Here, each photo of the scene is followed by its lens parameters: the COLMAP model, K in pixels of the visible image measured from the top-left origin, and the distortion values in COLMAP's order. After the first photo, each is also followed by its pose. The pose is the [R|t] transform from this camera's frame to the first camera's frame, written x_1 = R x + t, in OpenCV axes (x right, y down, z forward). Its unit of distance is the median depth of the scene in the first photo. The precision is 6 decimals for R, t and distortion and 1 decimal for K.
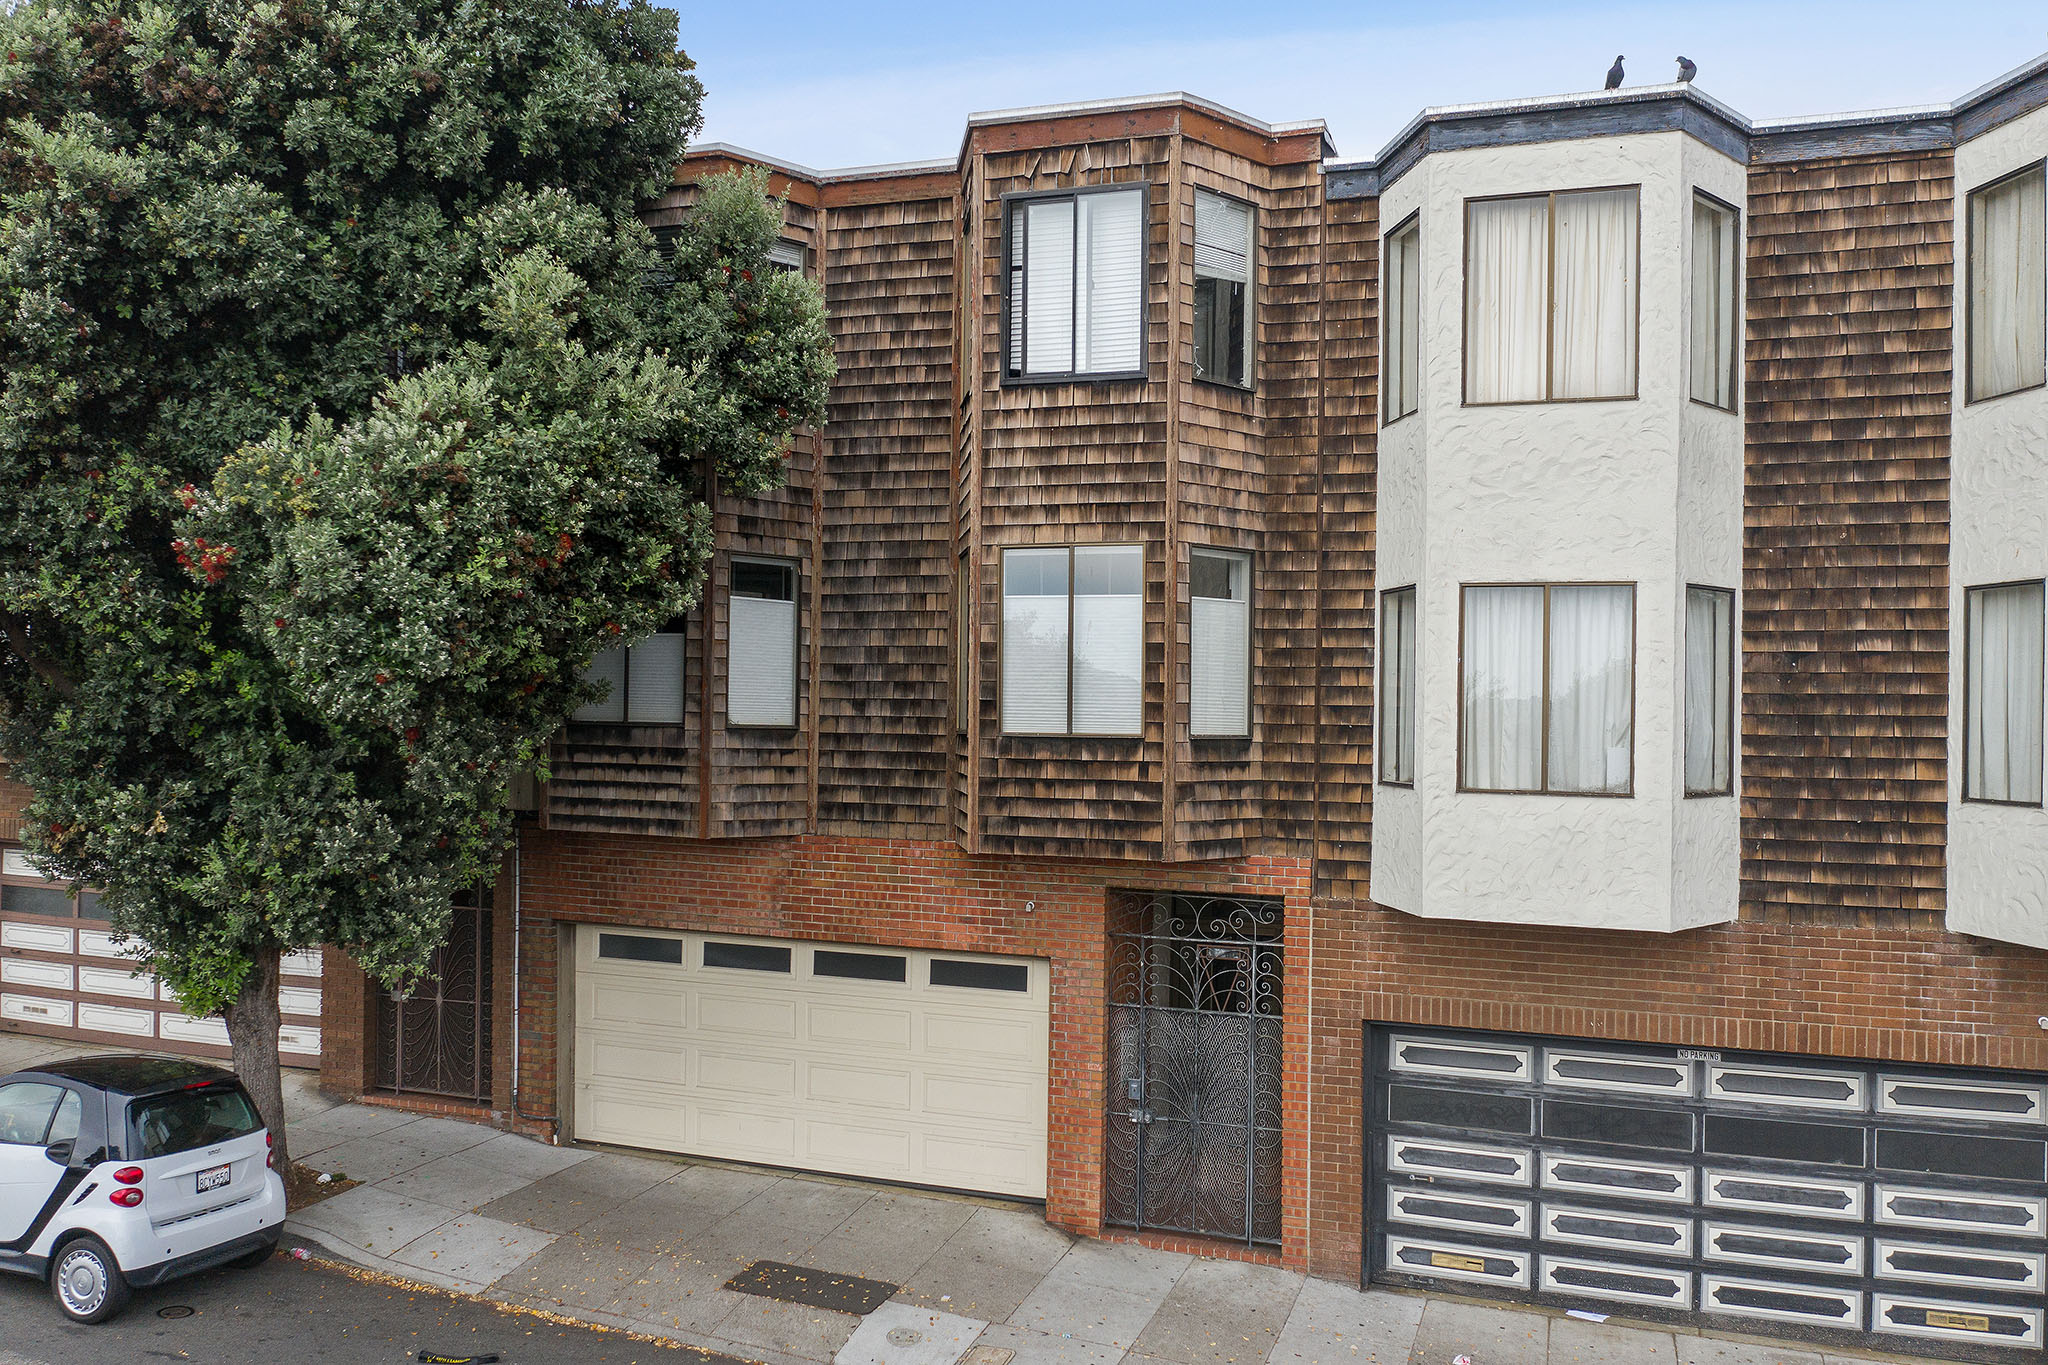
lens RADIAL K [[1623.9, 0, 1020.1], [0, 1623.9, 777.0], [0, 0, 1]] dist [-0.023336, 0.006237]
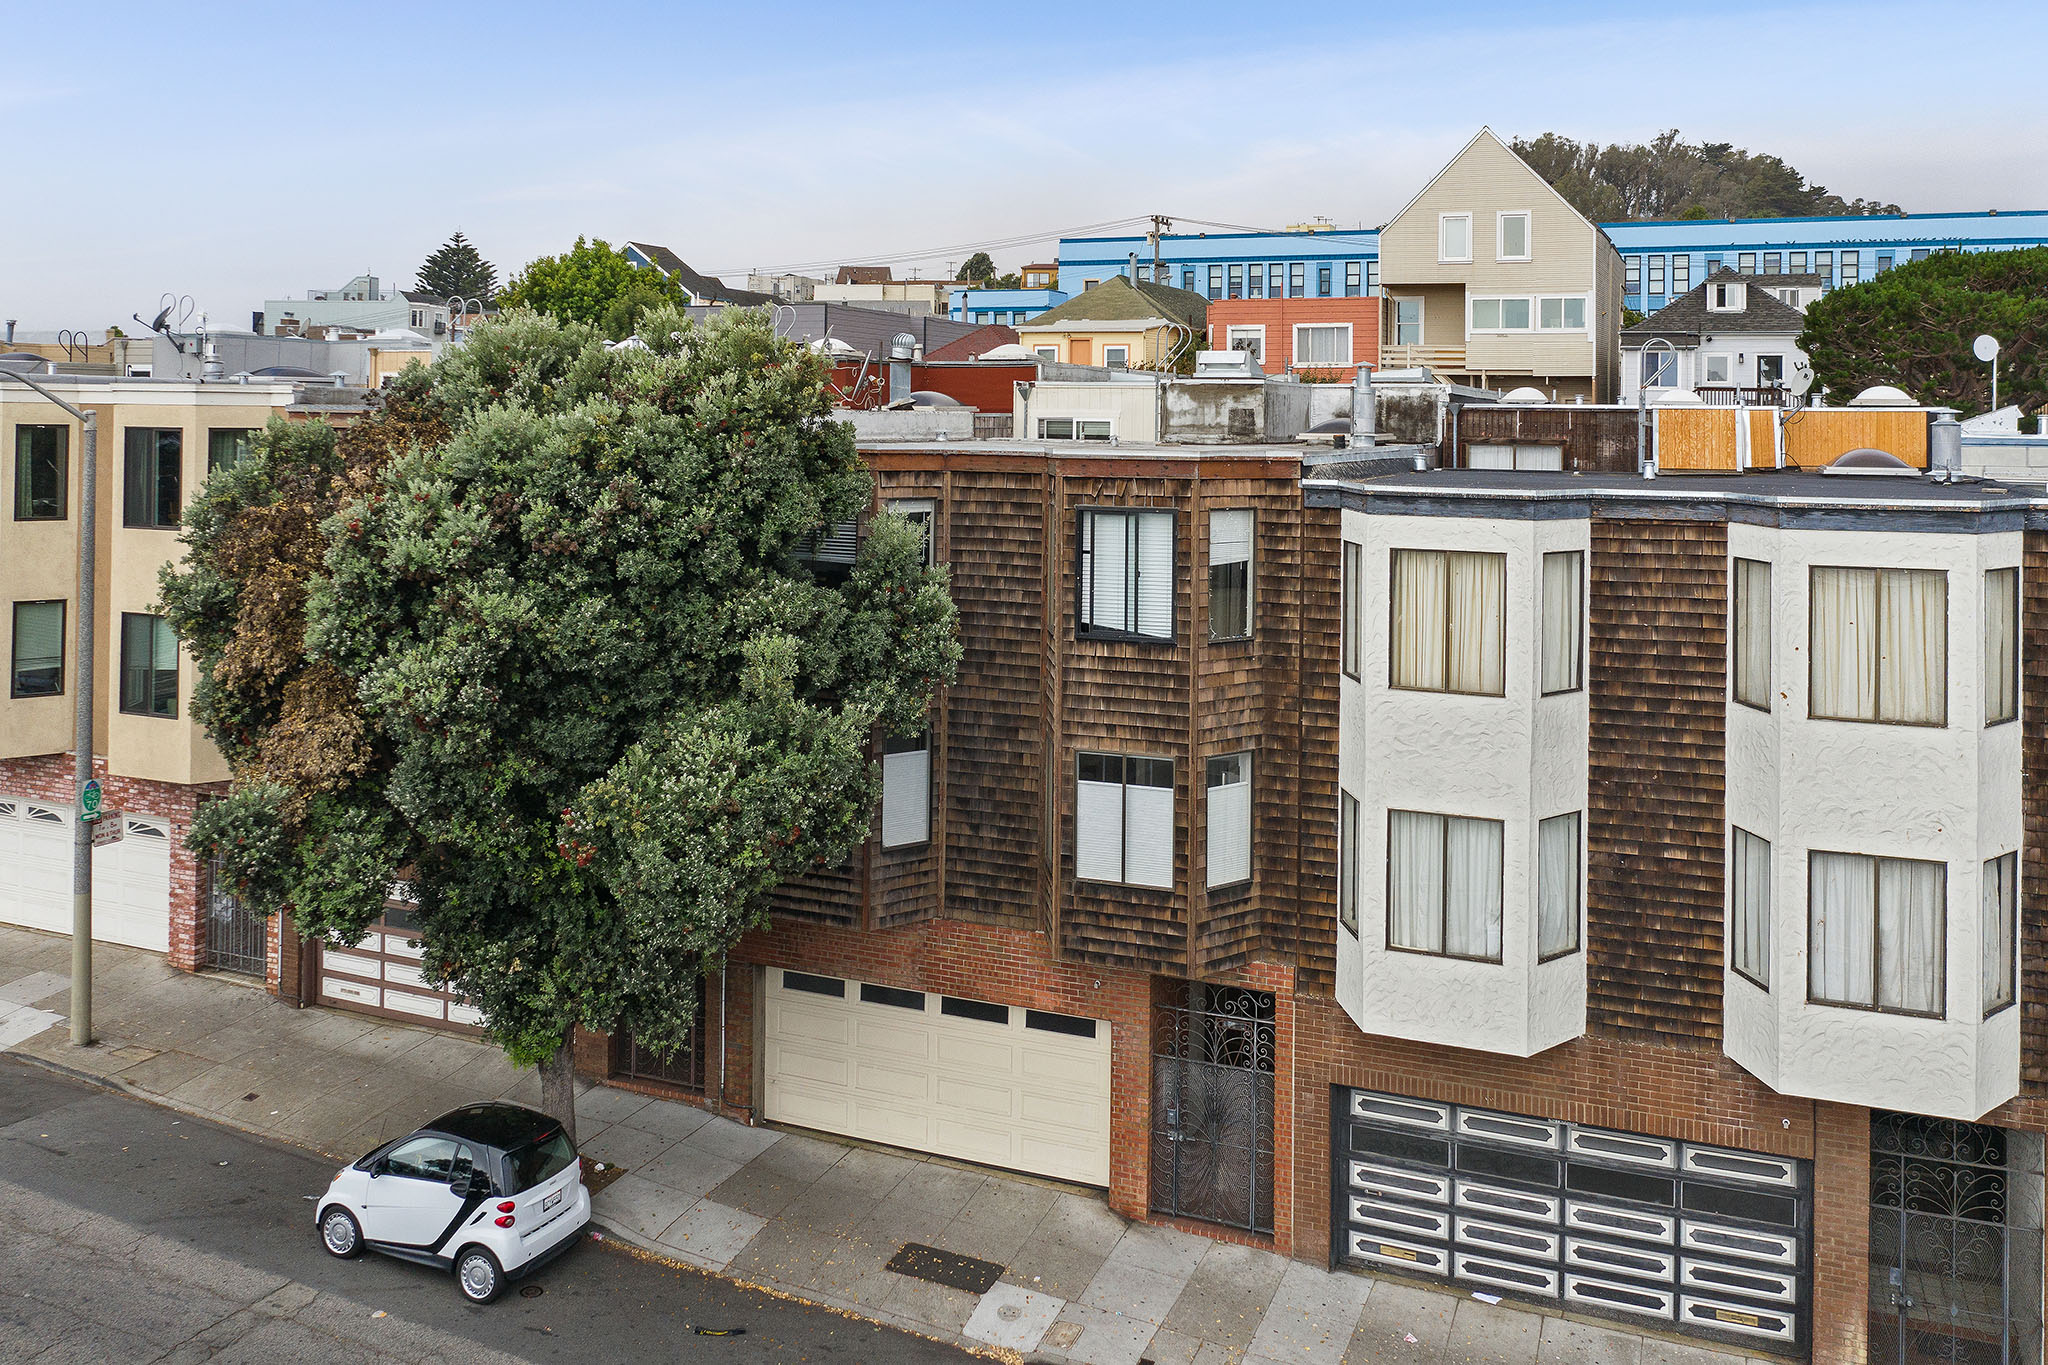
lens RADIAL K [[1708.7, 0, 1029.9], [0, 1708.7, 480.4], [0, 0, 1]] dist [-0.020694, 0.008511]
pose [[0.998710, -0.000867, -0.050764, 0.025223], [0.000901, 0.999999, 0.000651, -0.386577], [0.050763, -0.000696, 0.998710, -0.514465]]
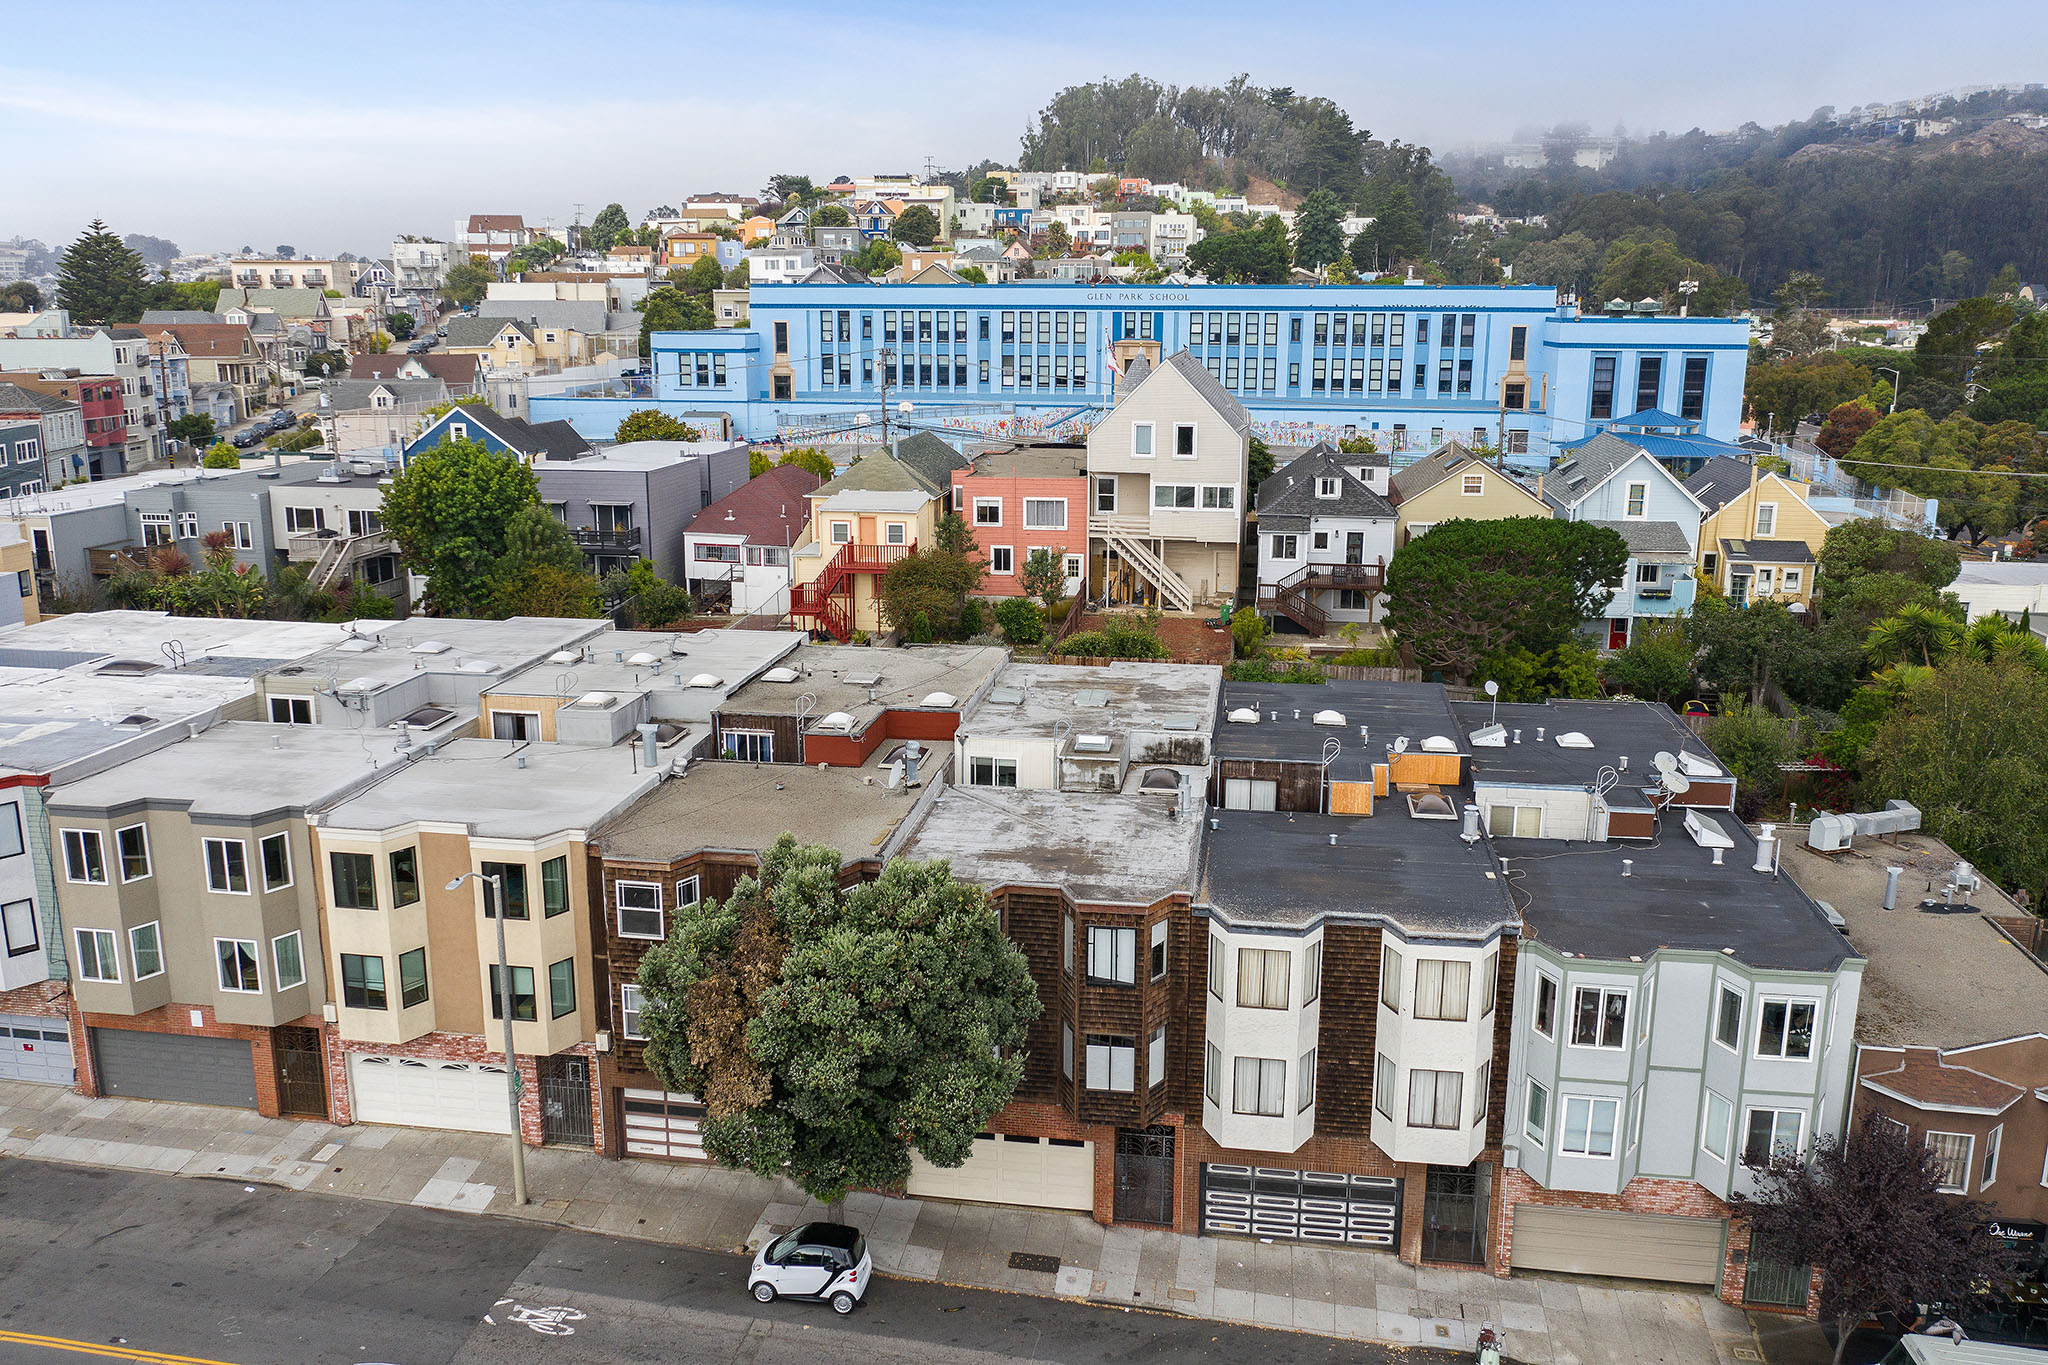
lens RADIAL K [[1623.9, 0, 1020.1], [0, 1623.9, 777.0], [0, 0, 1]] dist [-0.023336, 0.006237]
pose [[0.981411, -0.066331, 0.180090, -0.655920], [0.015783, 0.963091, 0.268714, -1.438502], [-0.191267, -0.260876, 0.946235, -1.734615]]
